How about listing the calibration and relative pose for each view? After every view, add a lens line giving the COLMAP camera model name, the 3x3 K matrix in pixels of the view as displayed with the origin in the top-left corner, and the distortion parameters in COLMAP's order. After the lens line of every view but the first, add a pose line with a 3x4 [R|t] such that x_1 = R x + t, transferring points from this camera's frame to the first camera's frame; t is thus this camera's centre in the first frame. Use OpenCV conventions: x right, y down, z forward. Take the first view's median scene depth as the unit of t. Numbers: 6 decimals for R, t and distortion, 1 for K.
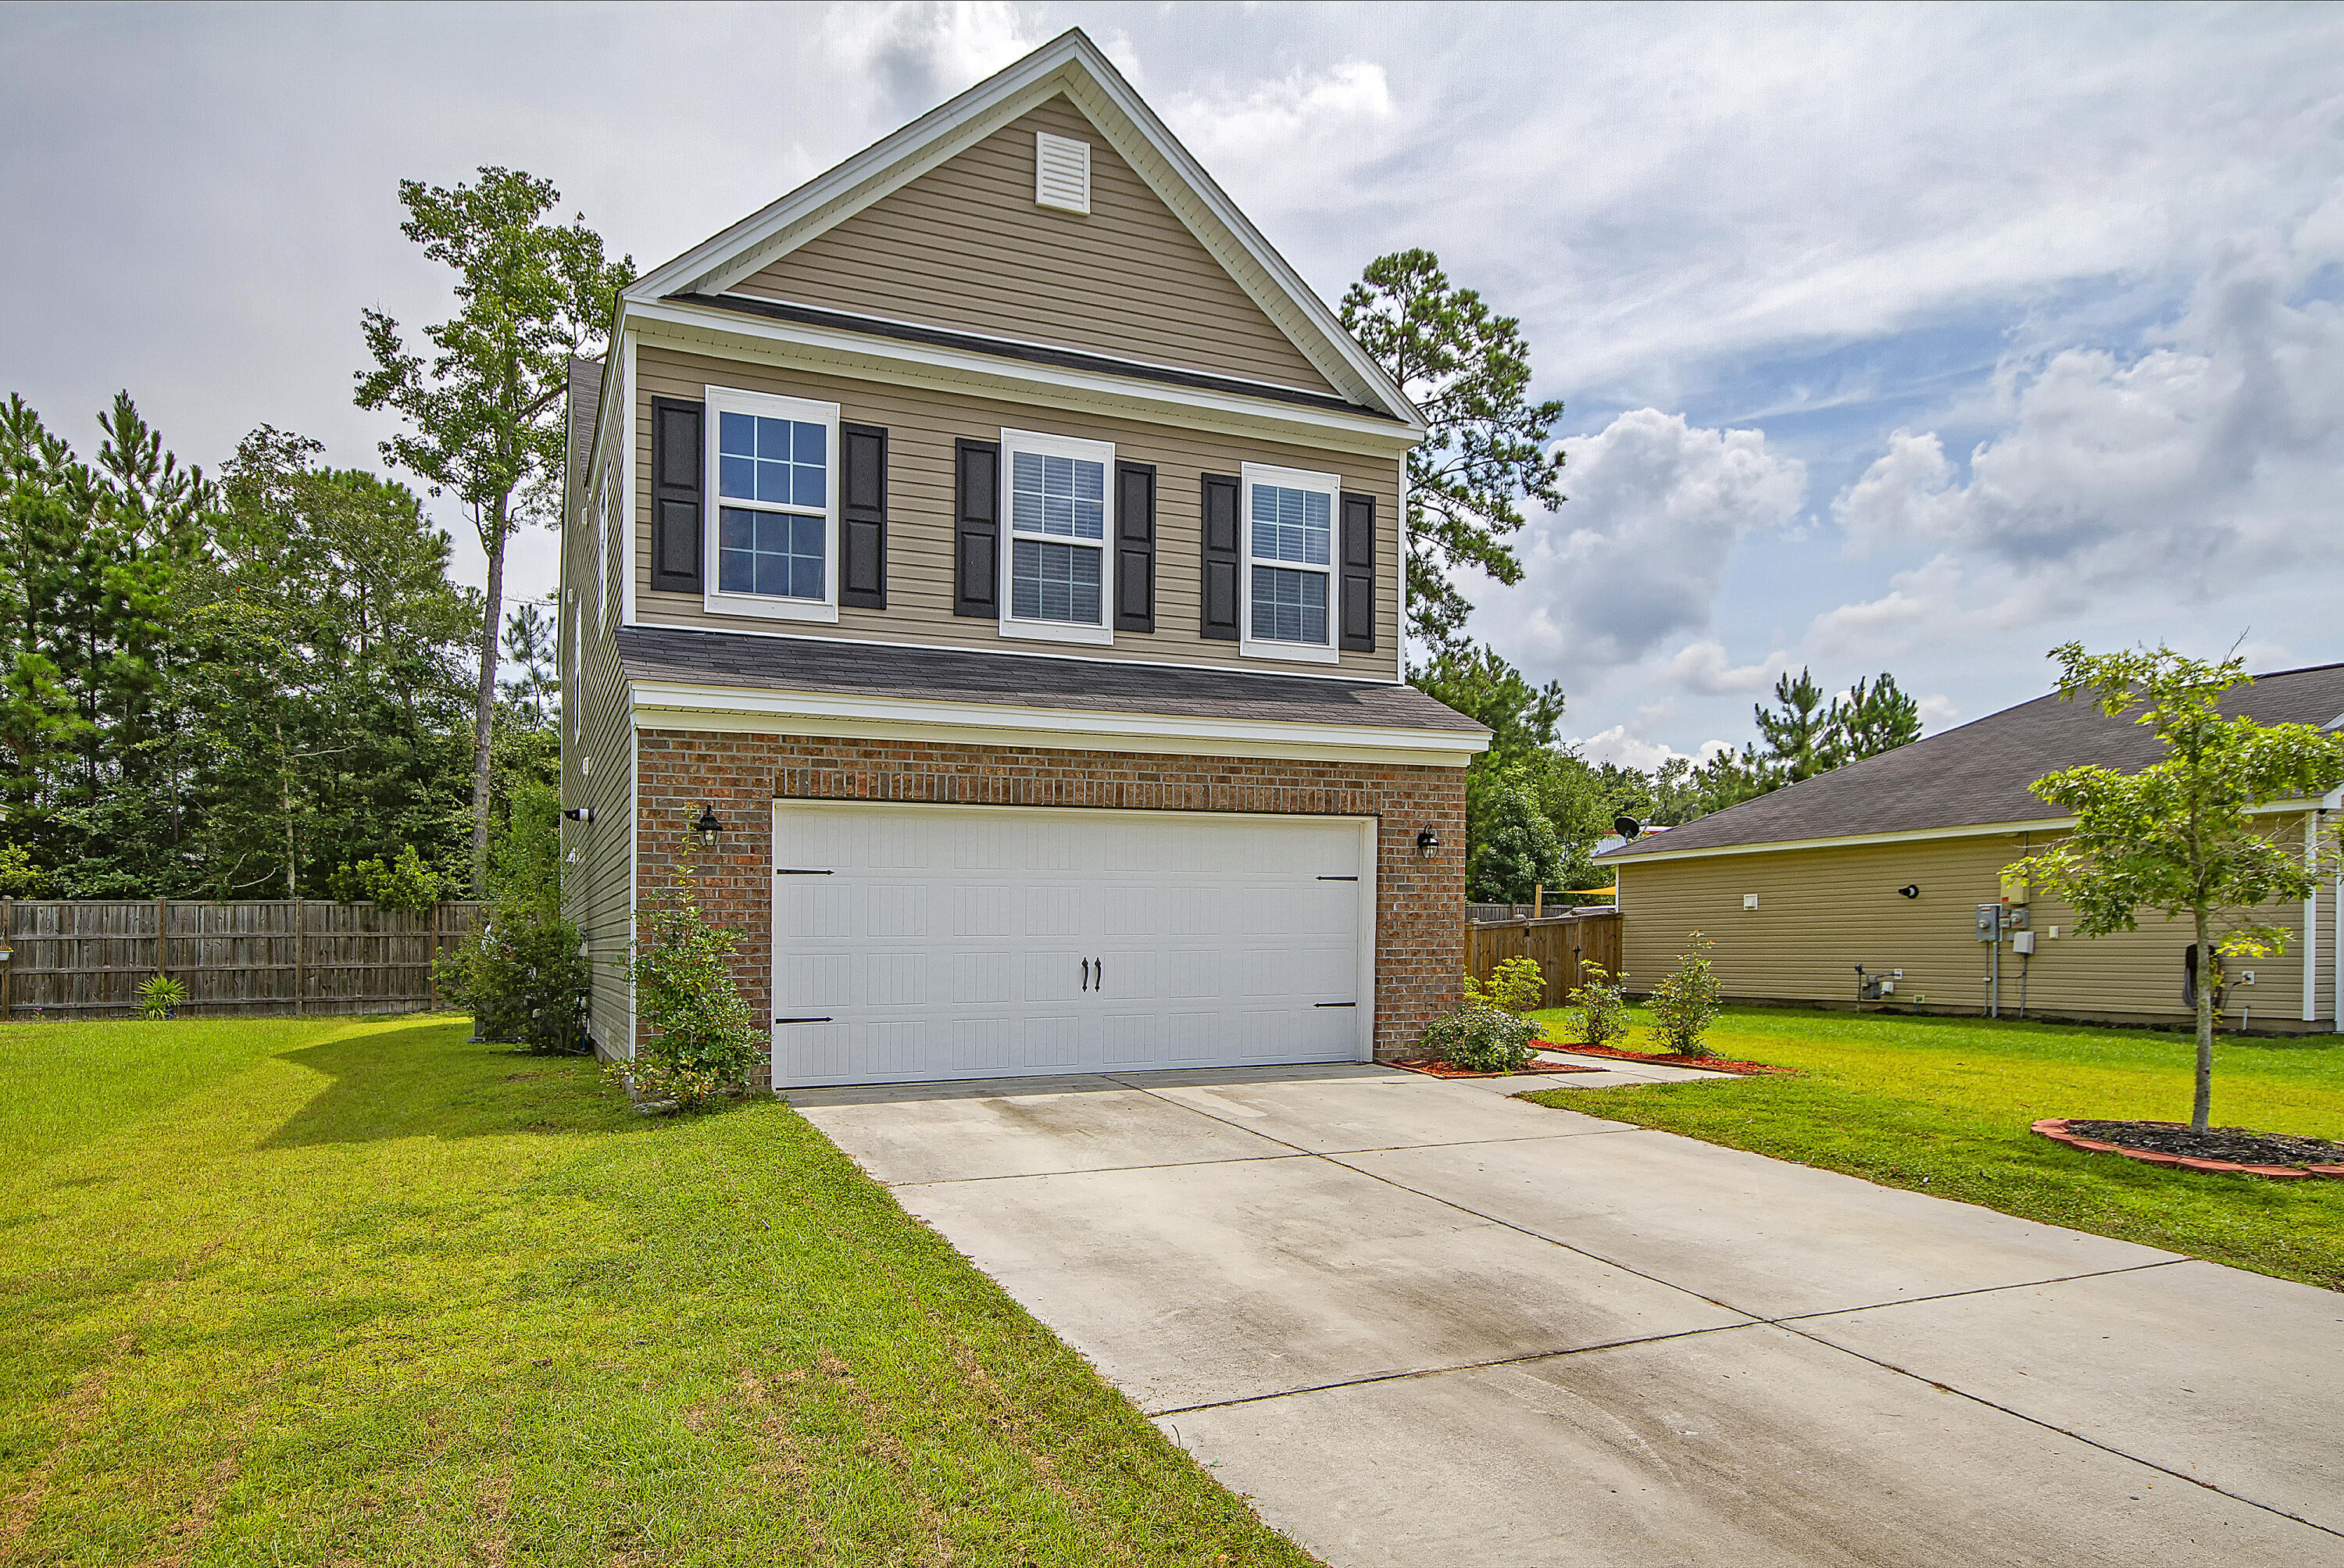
lens RADIAL K [[1405.9, 0, 1197.3], [0, 1405.9, 929.3], [0, 0, 1]] dist [0.013557, 0.002593]
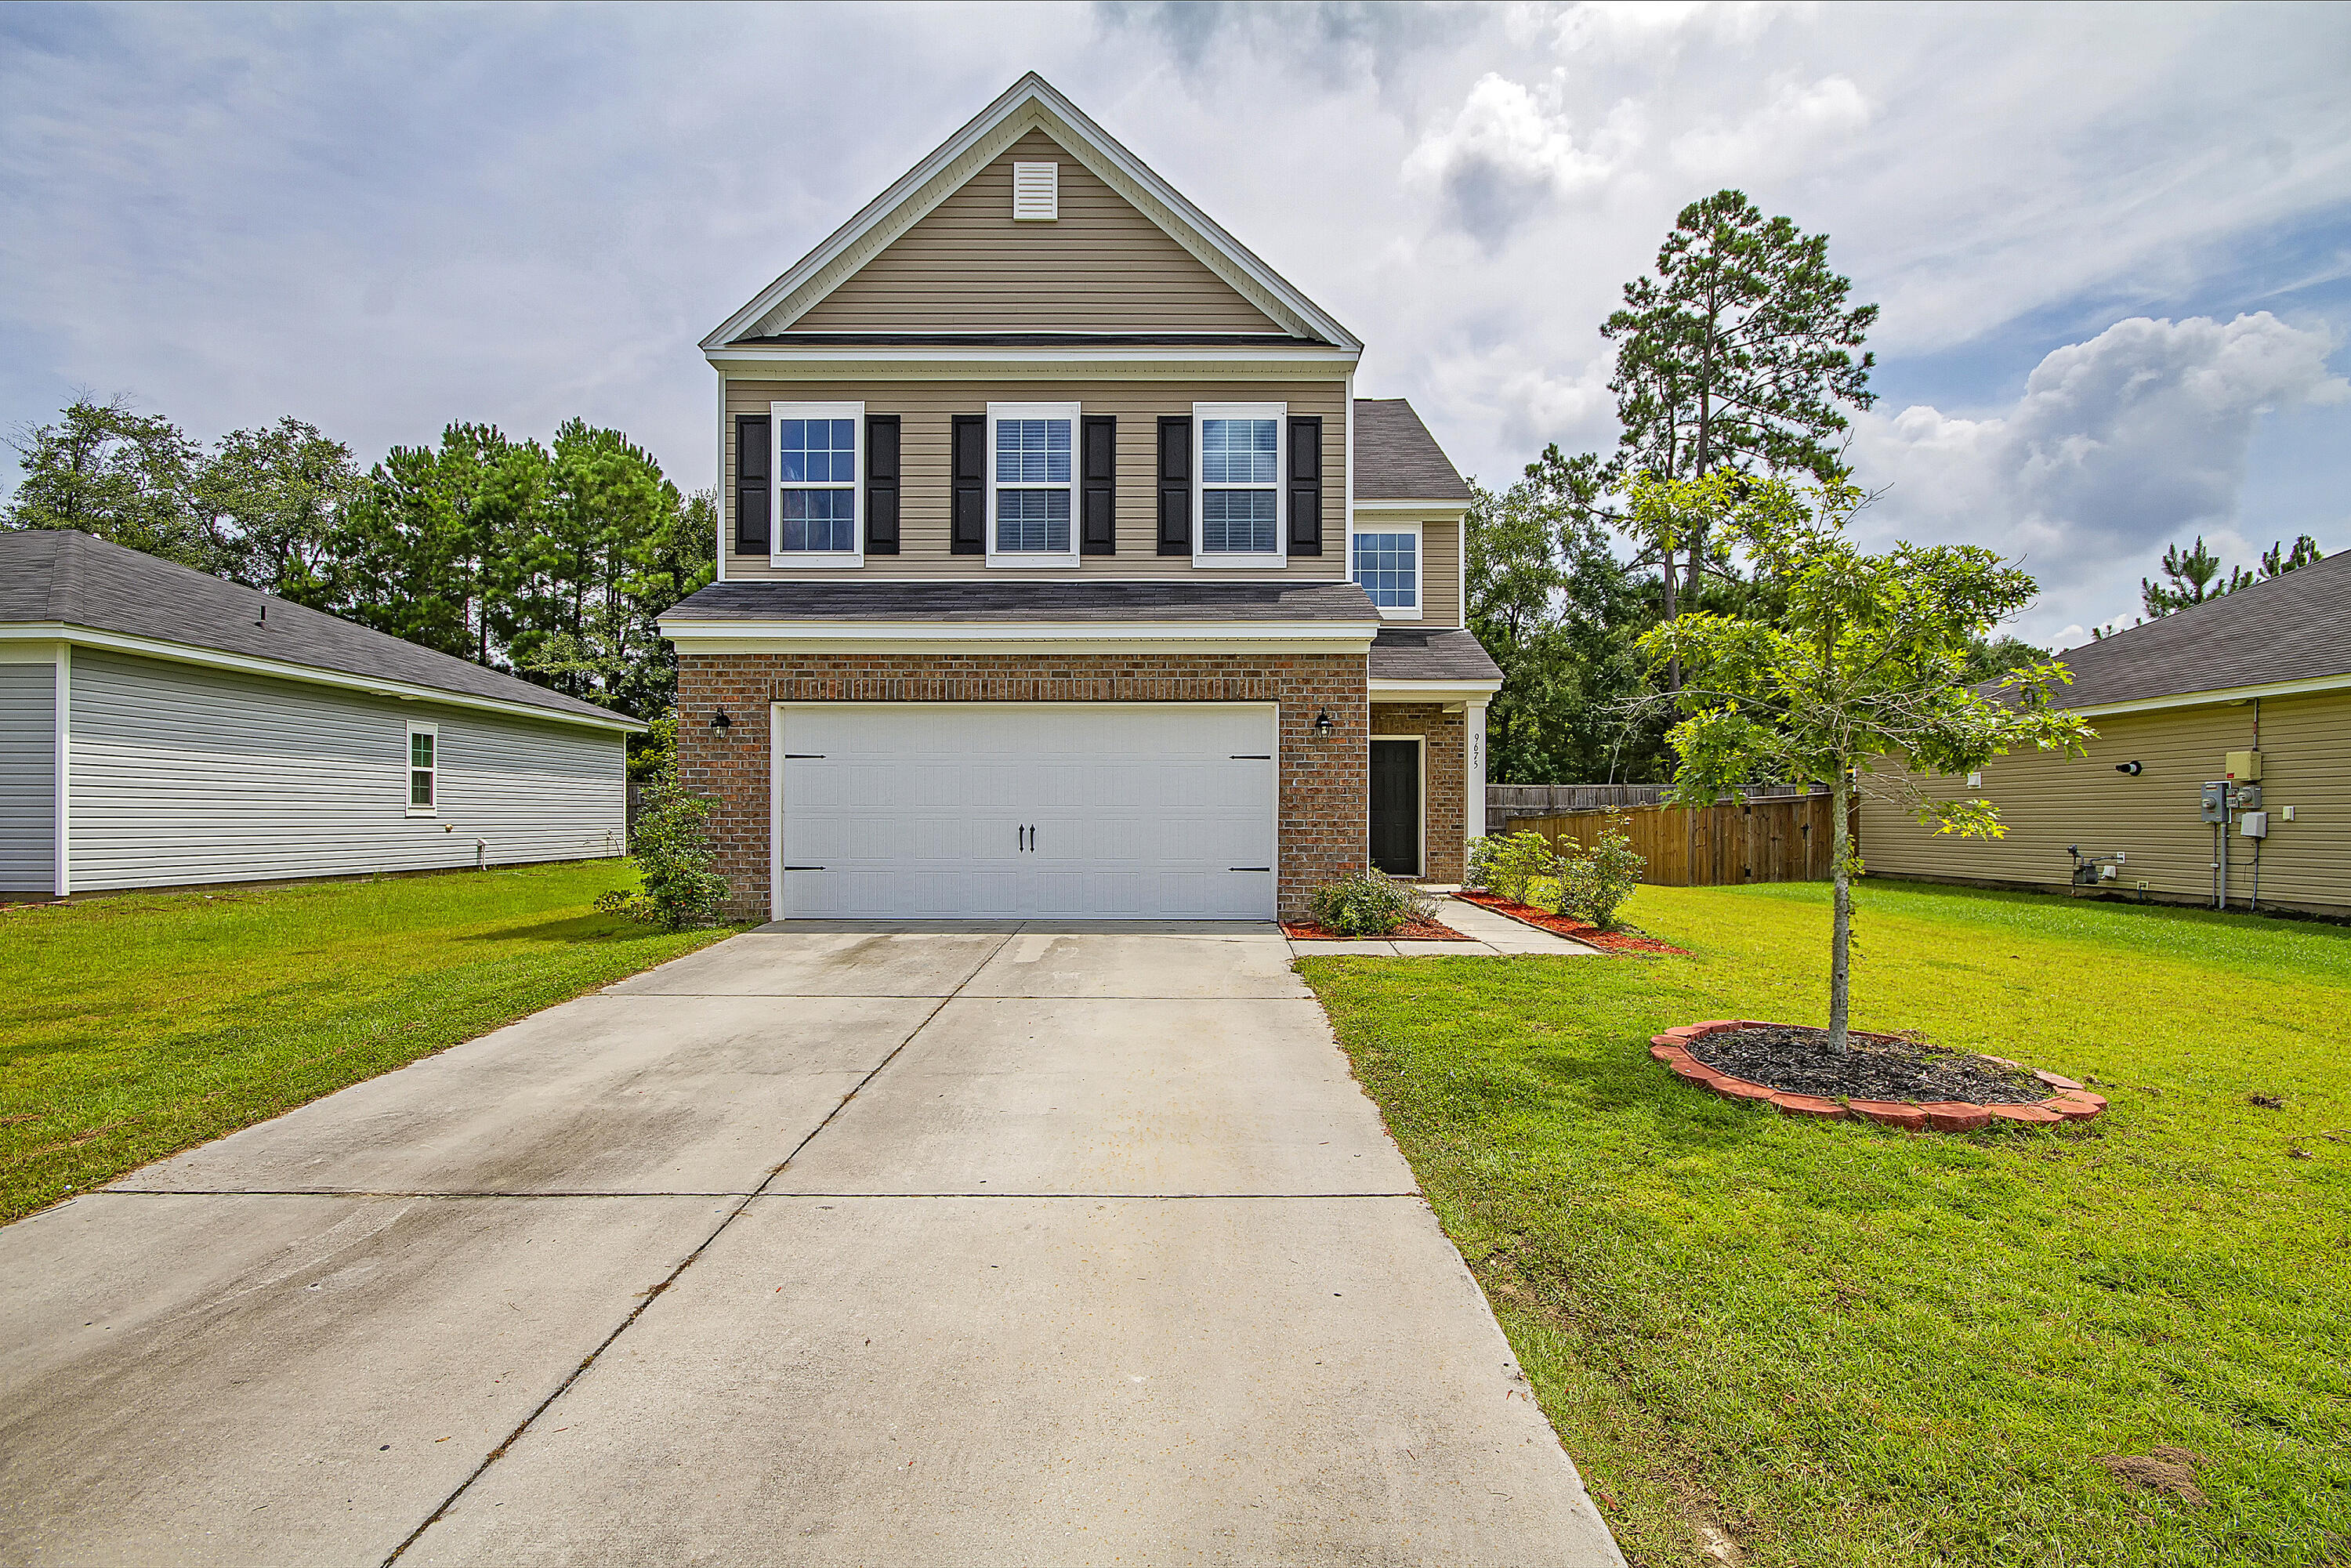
lens RADIAL K [[1099.6, 0, 1159.2], [0, 1099.6, 794.4], [0, 0, 1]] dist [0.001094, -0.002038]
pose [[0.916734, 0.002905, -0.399488, 0.389308], [-0.006724, 0.999944, -0.008160, 0.001036], [0.399442, 0.010166, 0.916702, 0.162714]]
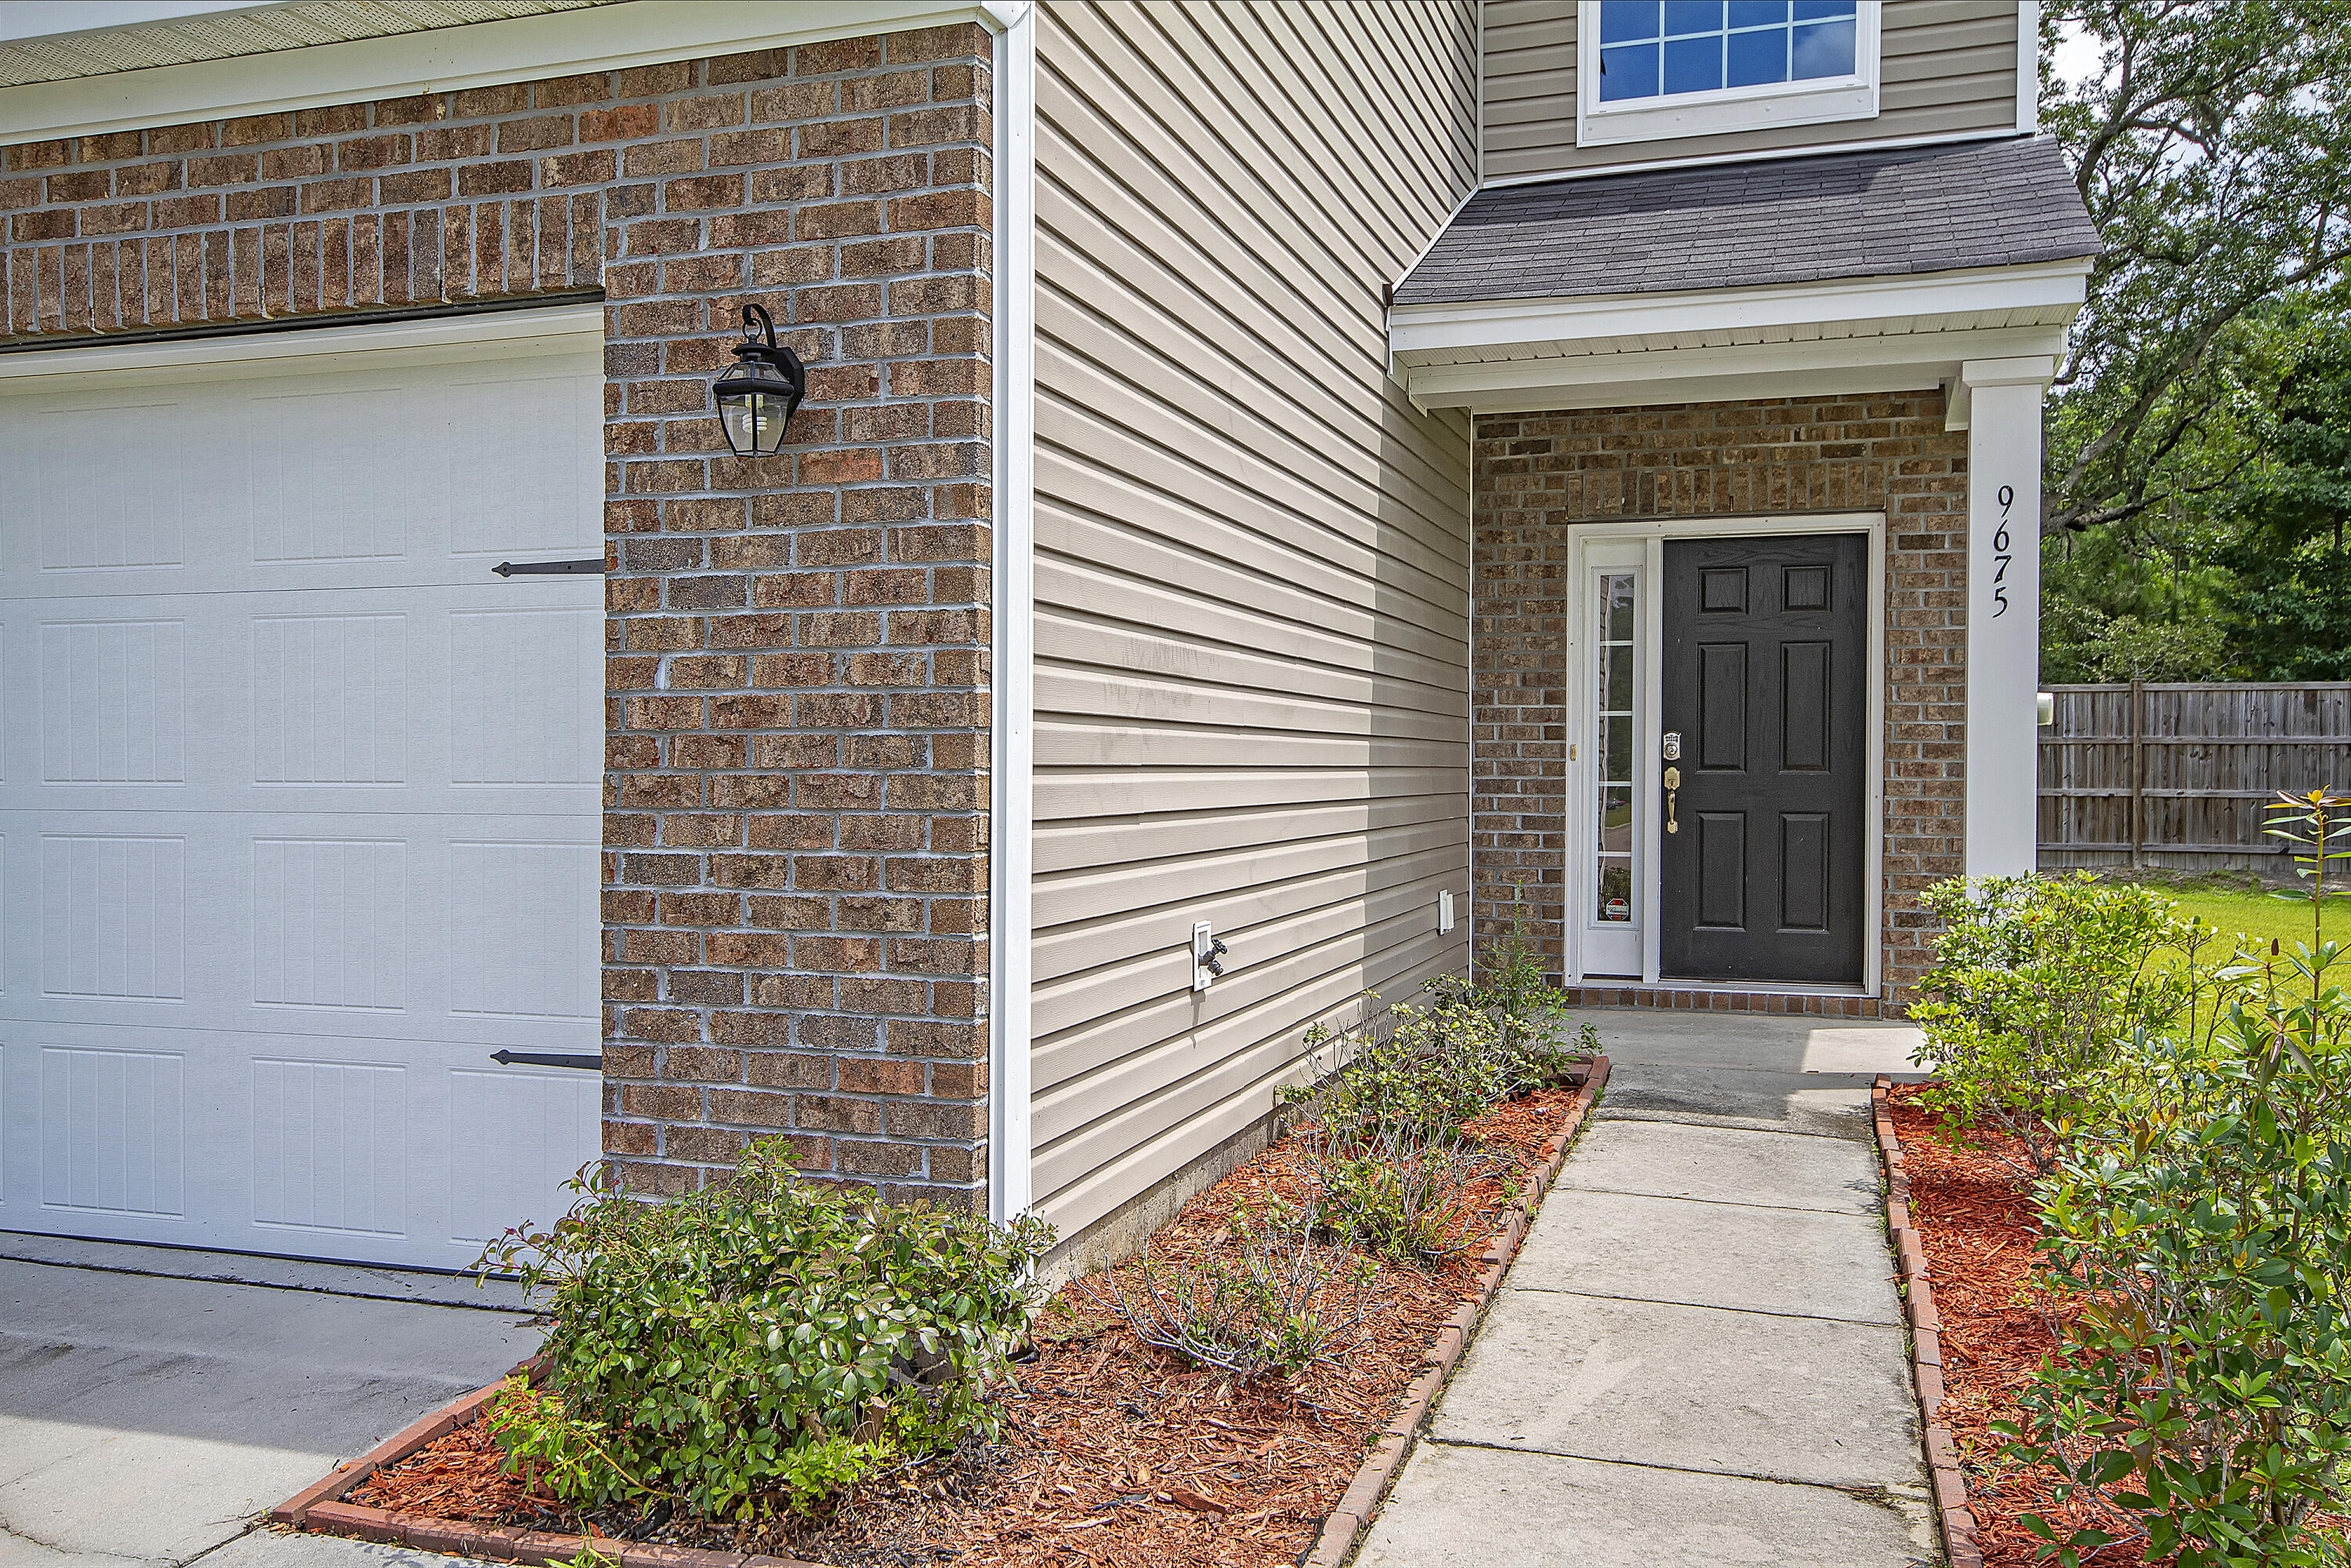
lens RADIAL K [[2056.4, 0, 1171.3], [0, 2056.4, 758.7], [0, 0, 1]] dist [-0.003933, 0.015274]
pose [[0.769995, 0.005891, -0.638022, 0.424582], [0.003099, 0.999911, 0.012972, -0.006135], [0.638042, -0.011965, 0.769909, 0.787673]]
